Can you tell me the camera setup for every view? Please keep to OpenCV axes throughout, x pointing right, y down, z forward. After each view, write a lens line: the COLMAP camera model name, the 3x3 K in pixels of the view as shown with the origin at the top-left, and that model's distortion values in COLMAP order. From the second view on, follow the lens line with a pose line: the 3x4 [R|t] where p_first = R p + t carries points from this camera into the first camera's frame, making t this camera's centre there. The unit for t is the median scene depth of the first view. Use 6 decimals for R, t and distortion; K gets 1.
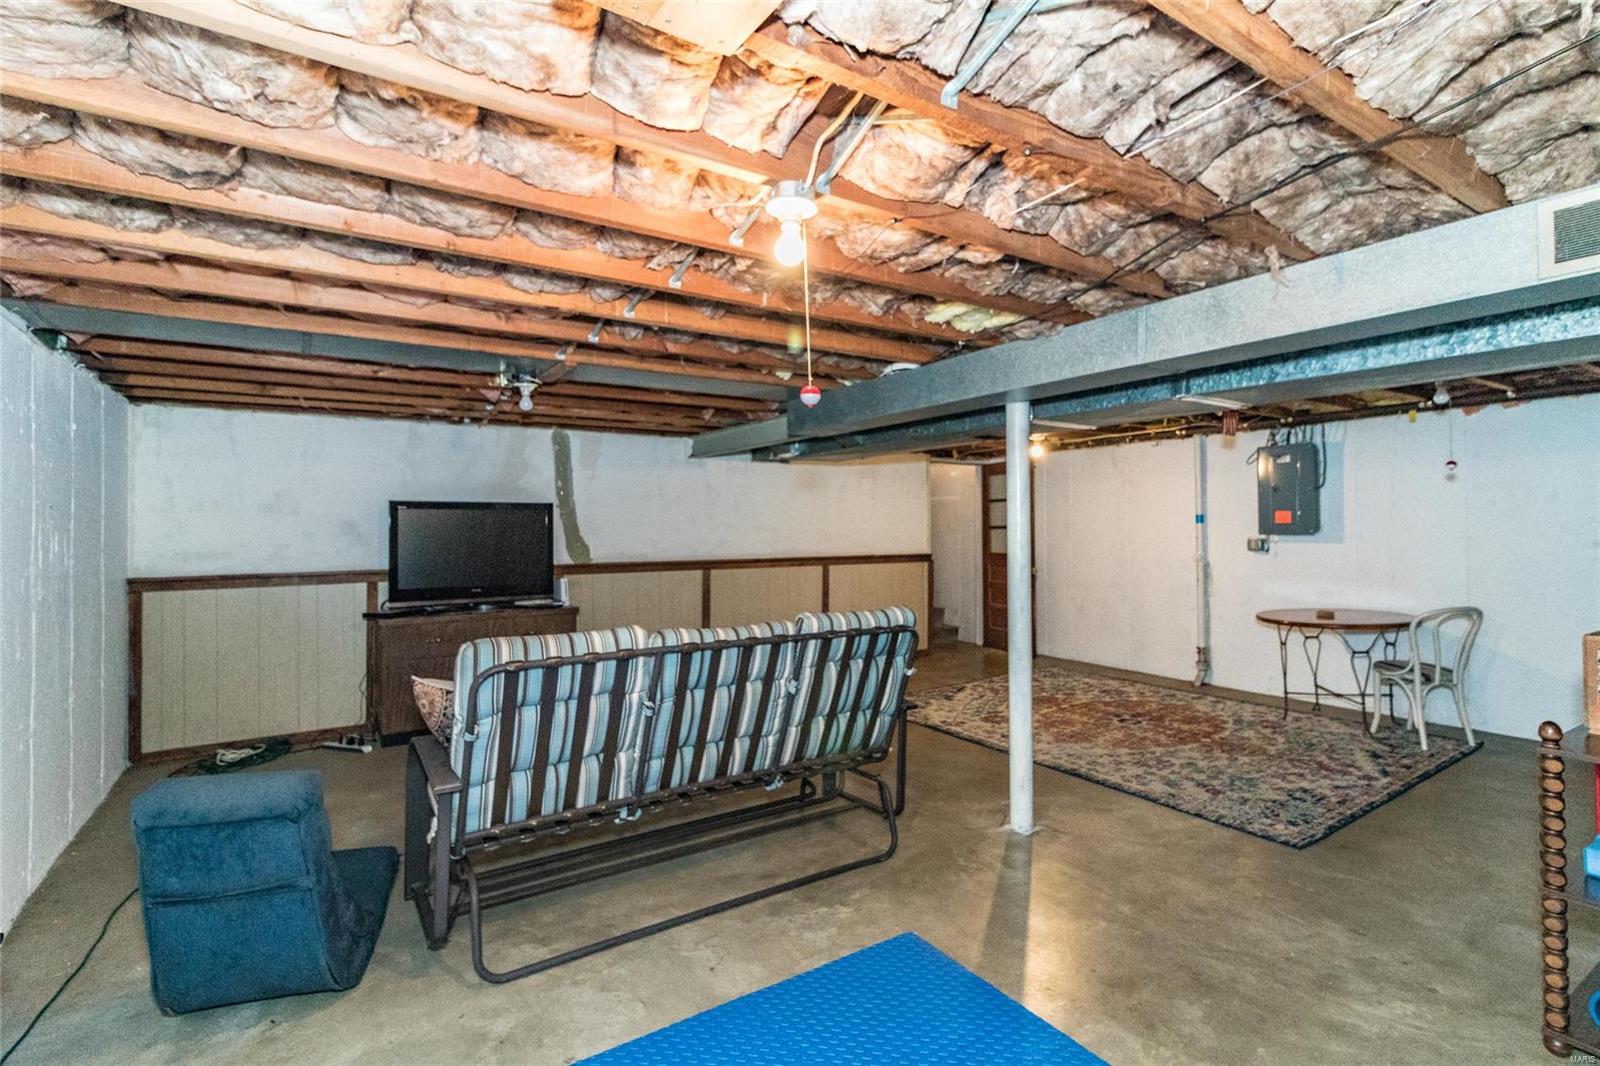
lens RADIAL K [[739.9, 0, 802.8], [0, 739.9, 477.4], [0, 0, 1]] dist [0.013010, -0.000021]
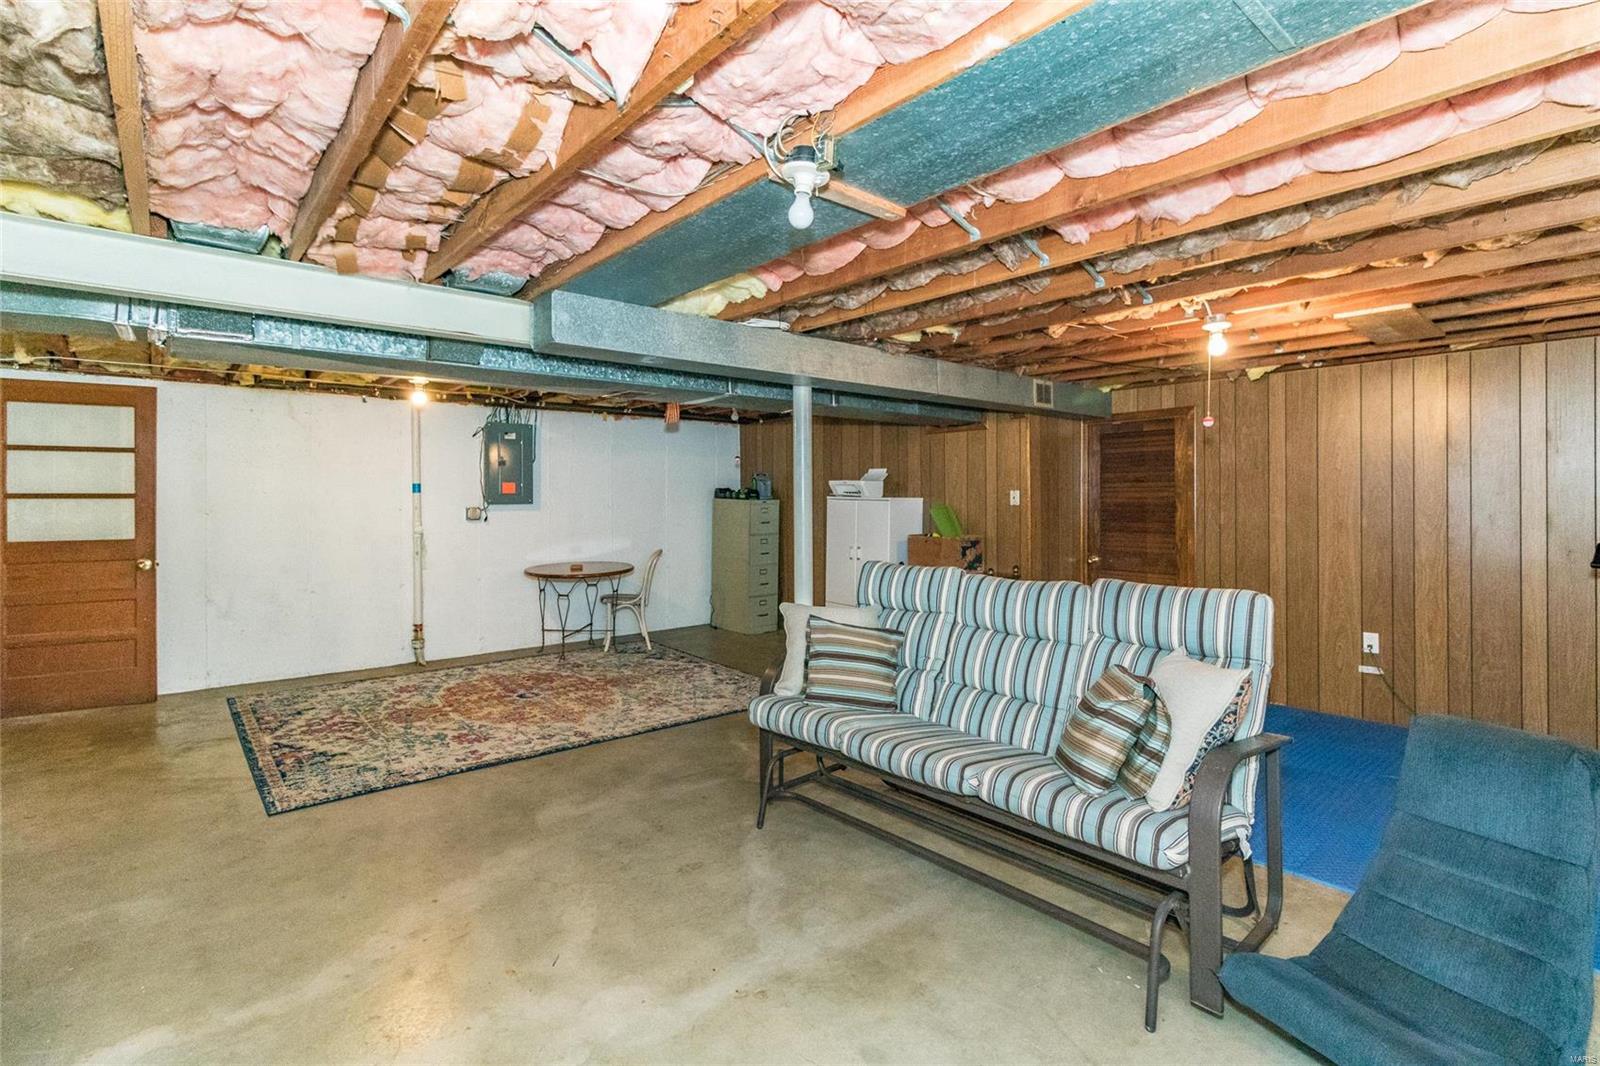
lens RADIAL K [[774.1, 0, 802.4], [0, 774.1, 502.4], [0, 0, 1]] dist [0.000528, 0.000124]
pose [[-0.113502, -0.000721, 0.993538, -0.762613], [-0.067337, 0.997706, -0.006969, 0.073503], [-0.991253, -0.067693, -0.113290, 0.965402]]
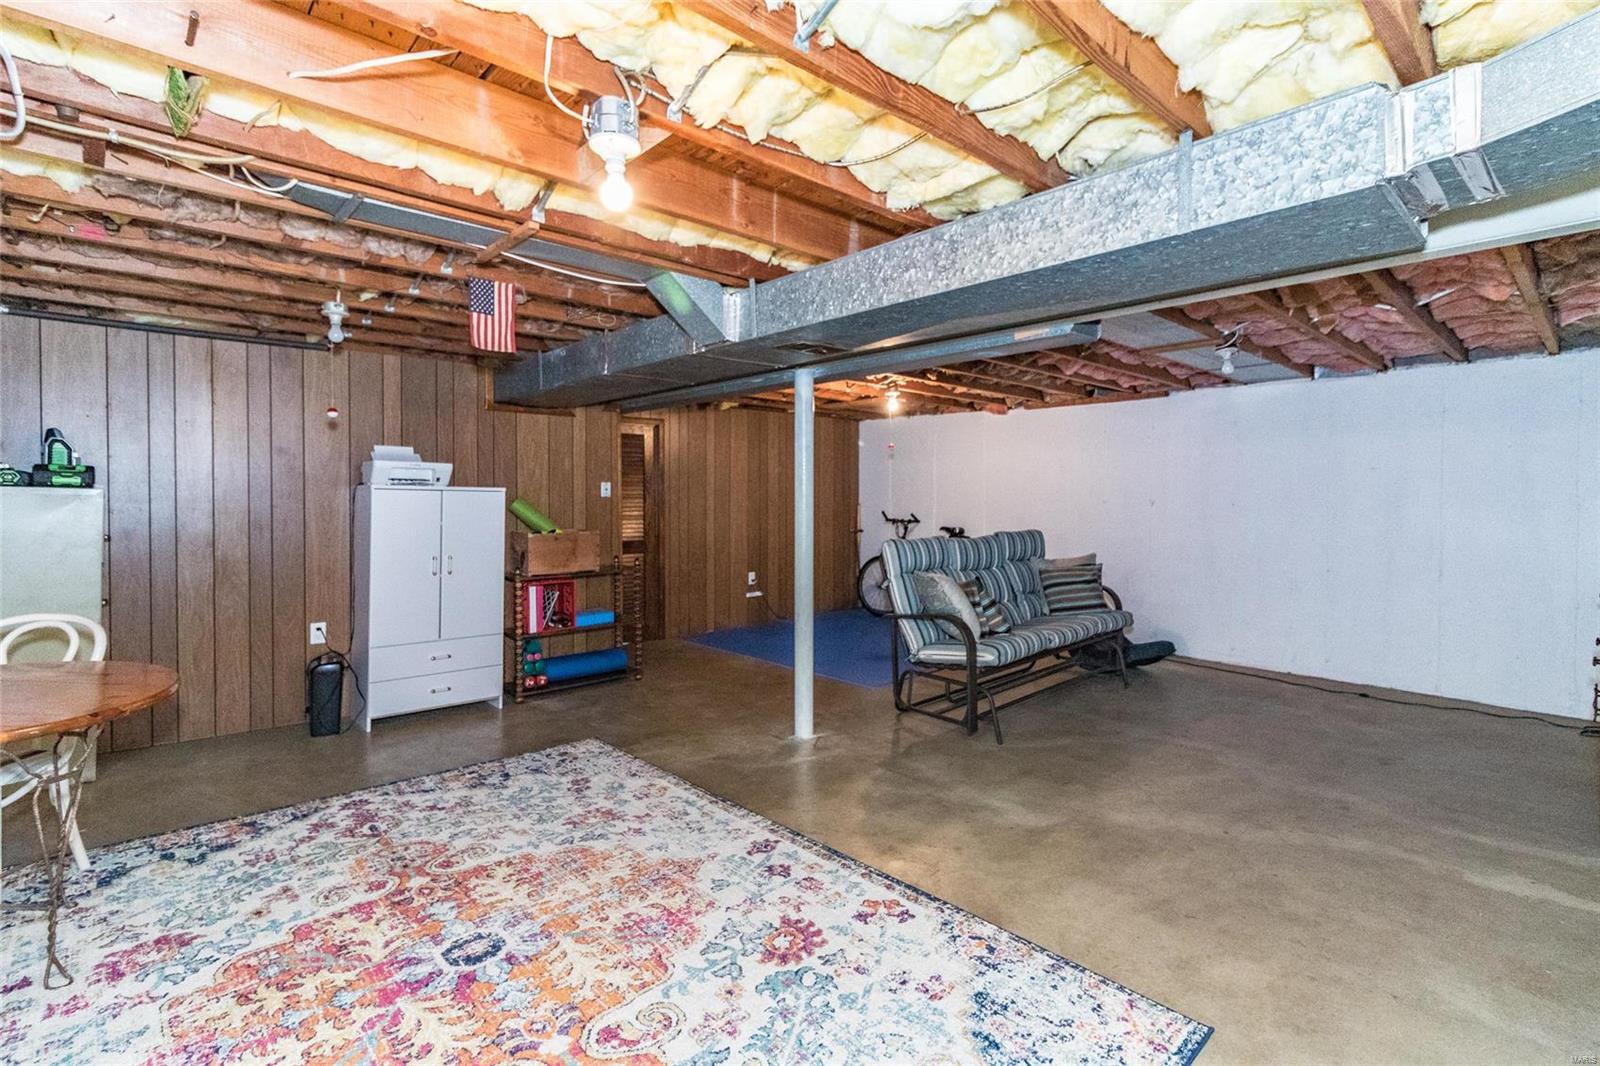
lens RADIAL K [[746.6, 0, 810.7], [0, 746.6, 507.6], [0, 0, 1]] dist [0.001901, 0.000479]
pose [[-0.984695, 0.011646, -0.173899, 0.403341], [0.019976, 0.998731, -0.046226, 0.131310], [0.173140, -0.048992, -0.983678, 1.811682]]
